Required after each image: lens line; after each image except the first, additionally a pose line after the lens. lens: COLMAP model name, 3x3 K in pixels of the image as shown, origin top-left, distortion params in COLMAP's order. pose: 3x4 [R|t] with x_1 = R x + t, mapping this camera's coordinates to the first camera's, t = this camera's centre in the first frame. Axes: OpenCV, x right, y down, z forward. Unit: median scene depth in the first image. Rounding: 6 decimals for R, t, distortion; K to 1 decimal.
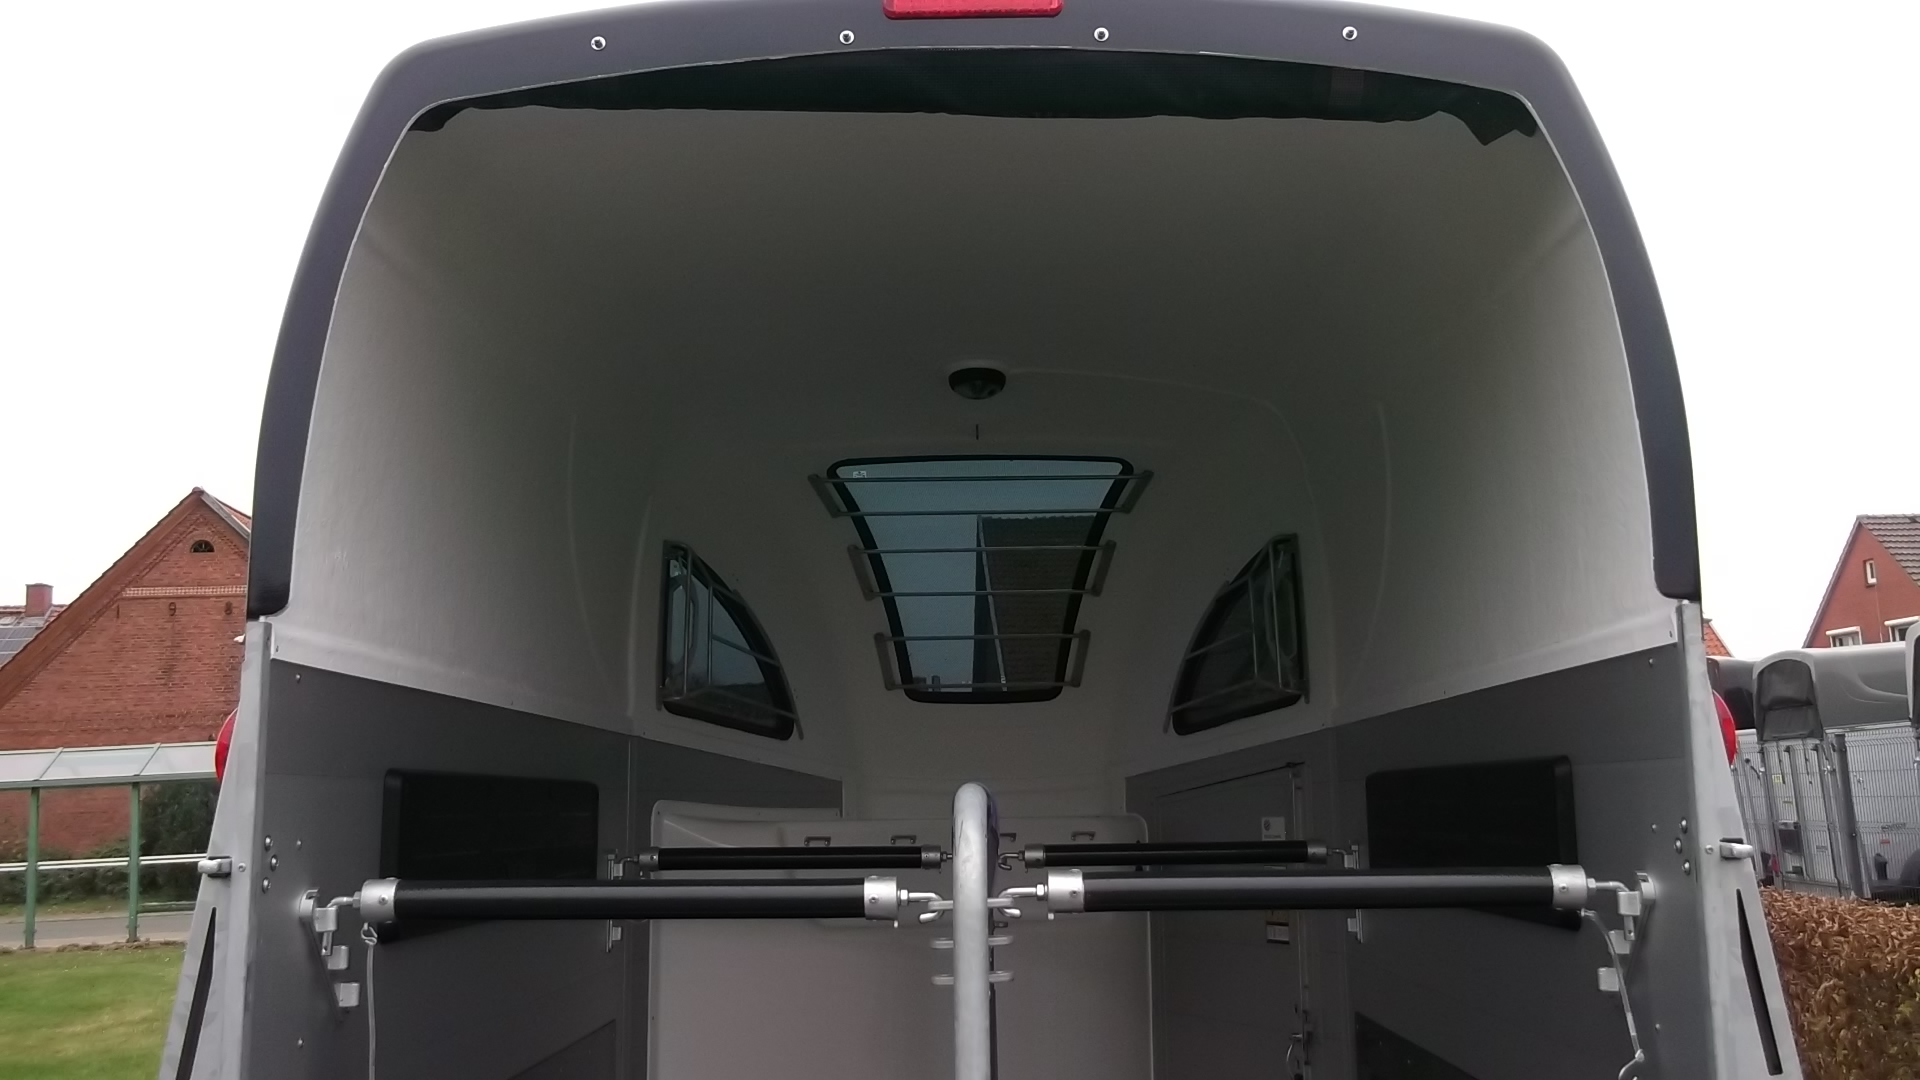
lens RADIAL K [[1839.1, 0, 981.8], [0, 1839.1, 513.1], [0, 0, 1]] dist [0.011946, -0.004645]
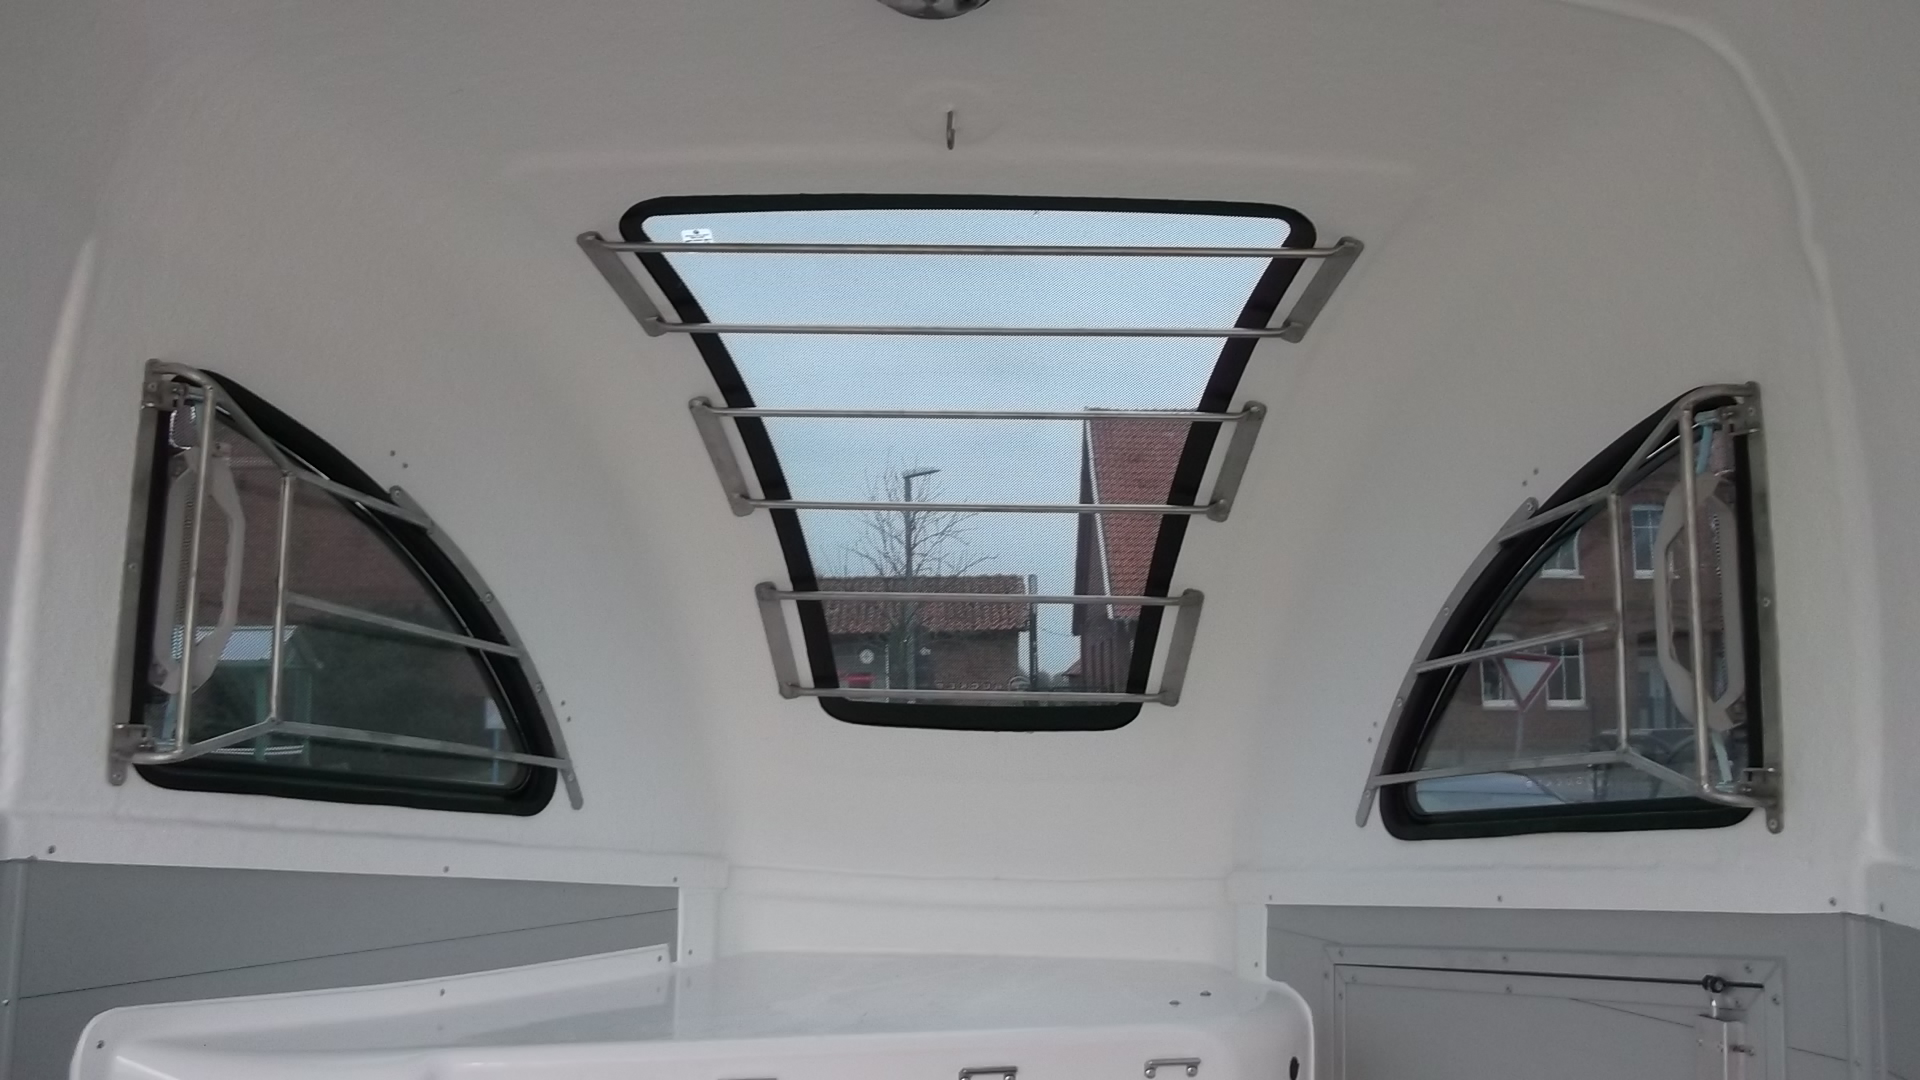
lens RADIAL K [[1839.1, 0, 981.8], [0, 1839.1, 513.1], [0, 0, 1]] dist [0.011946, -0.004645]
pose [[0.997797, 0.029607, -0.059372, 0.033925], [-0.026120, 0.997936, 0.058657, 0.019708], [0.060986, -0.056977, 0.996511, 0.602649]]
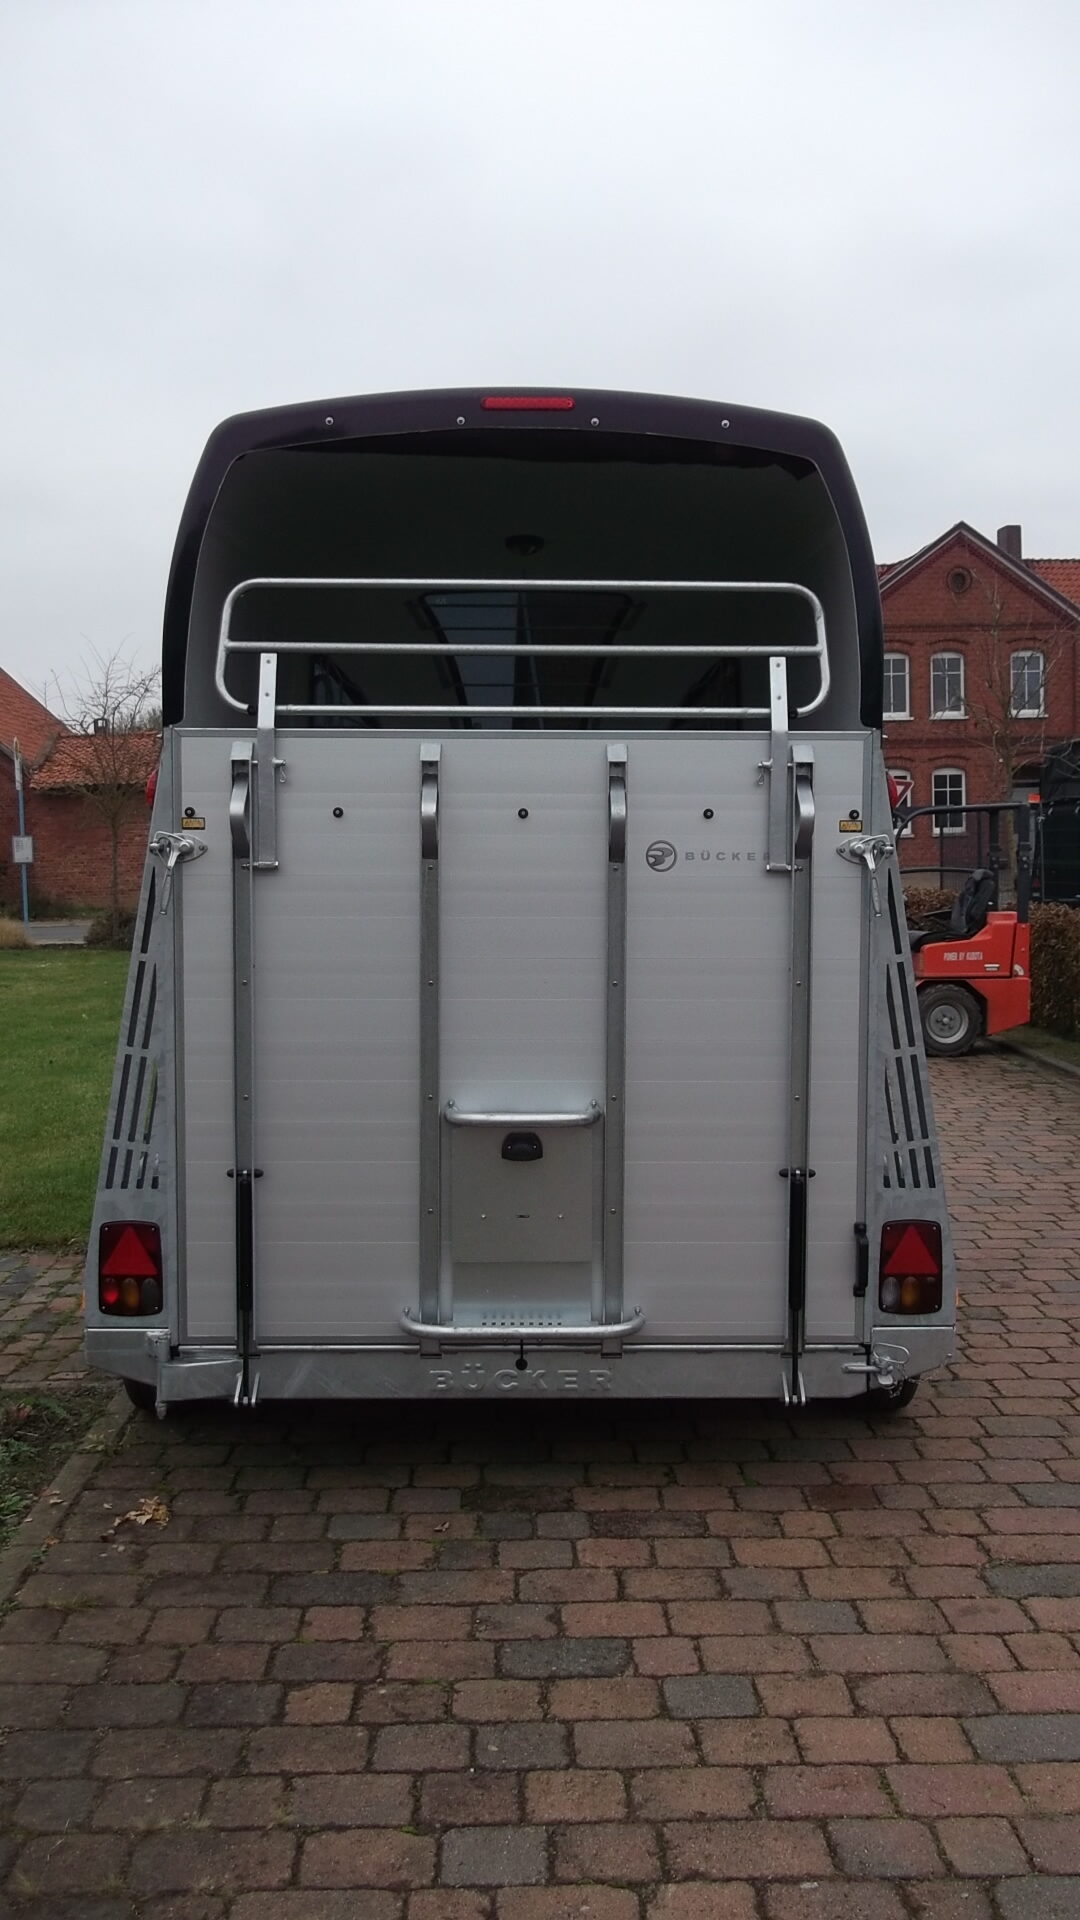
lens RADIAL K [[1839.1, 0, 552.2], [0, 1839.1, 972.5], [0, 0, 1]] dist [0.011946, -0.004645]
pose [[0.999723, 0.013400, 0.019330, -0.004172], [-0.017378, 0.974637, 0.223117, -0.065123], [-0.015850, -0.223391, 0.974600, -0.492277]]
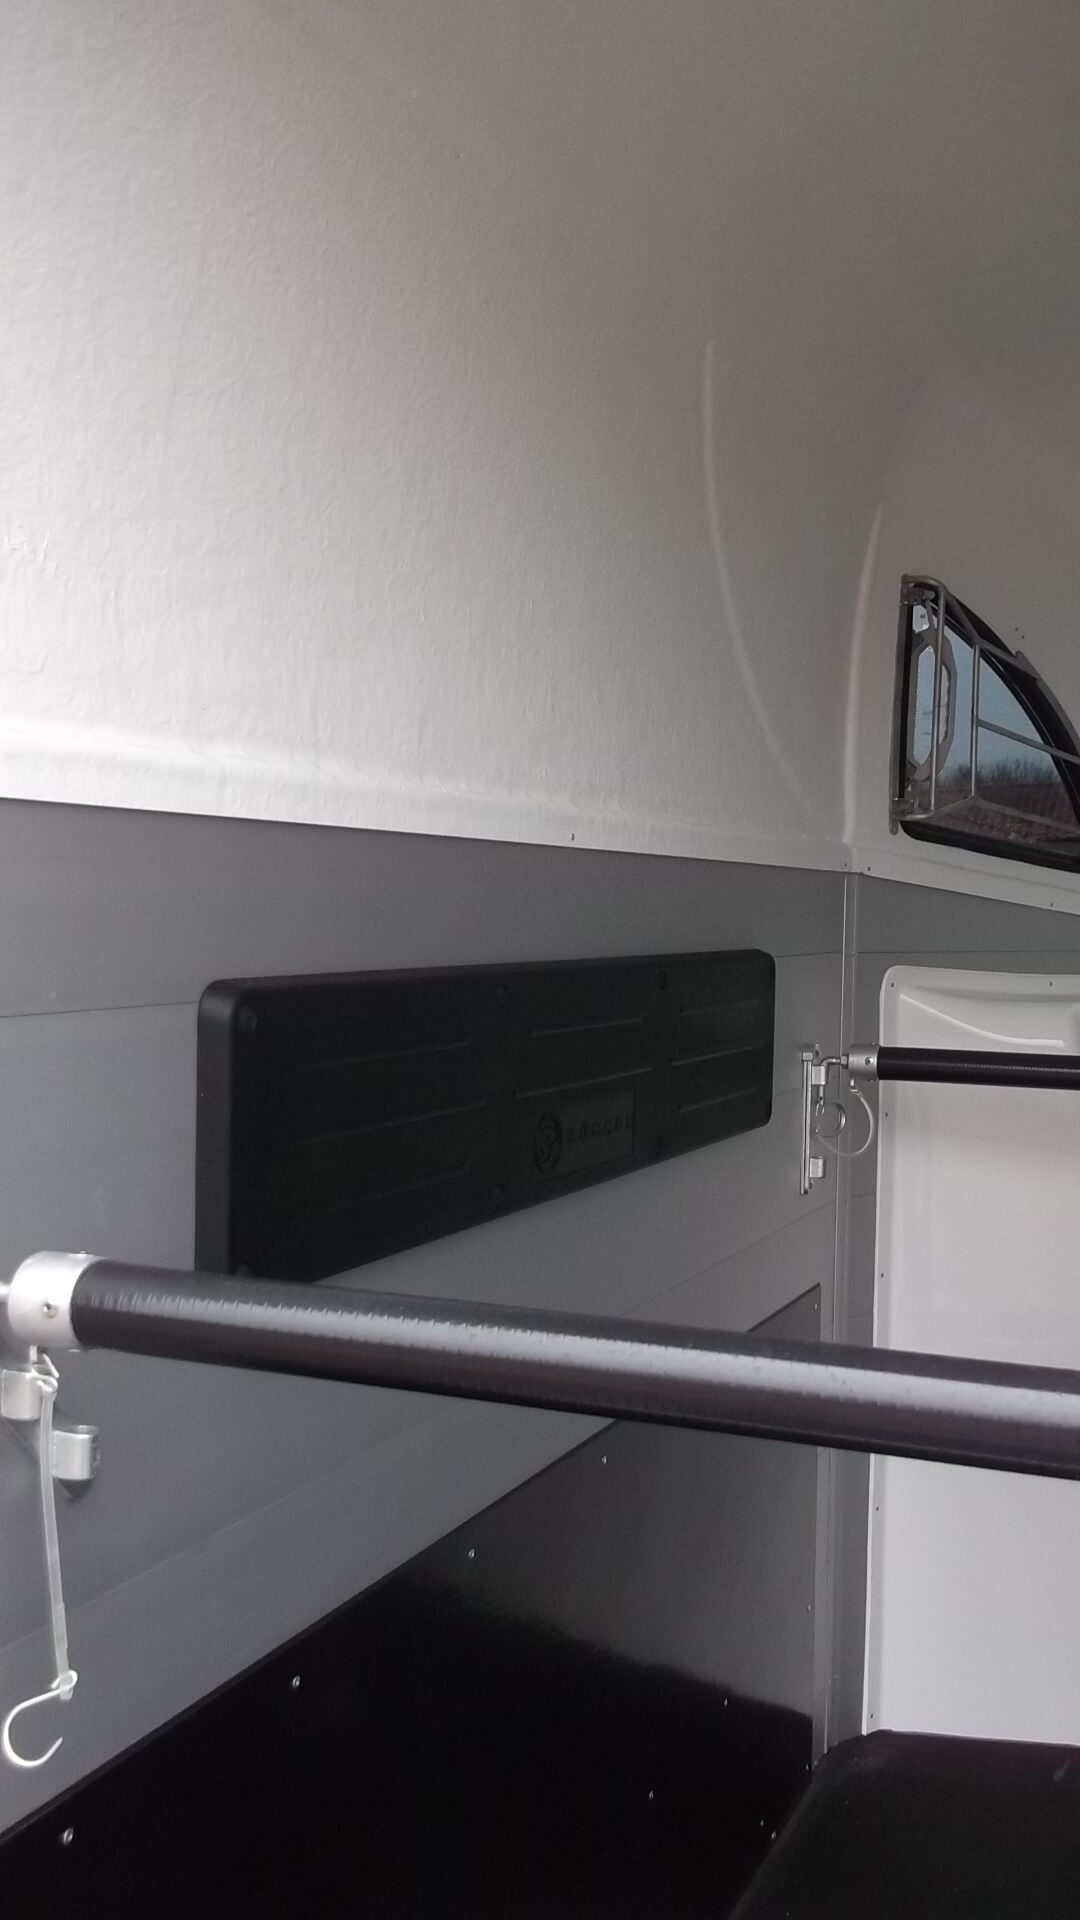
lens RADIAL K [[1839.1, 0, 552.2], [0, 1839.1, 972.5], [0, 0, 1]] dist [0.011946, -0.004645]
pose [[0.915471, 0.042410, -0.400143, -0.018778], [0.036947, 0.981370, 0.188542, 0.025471], [0.400684, -0.187389, 0.896849, 0.334343]]
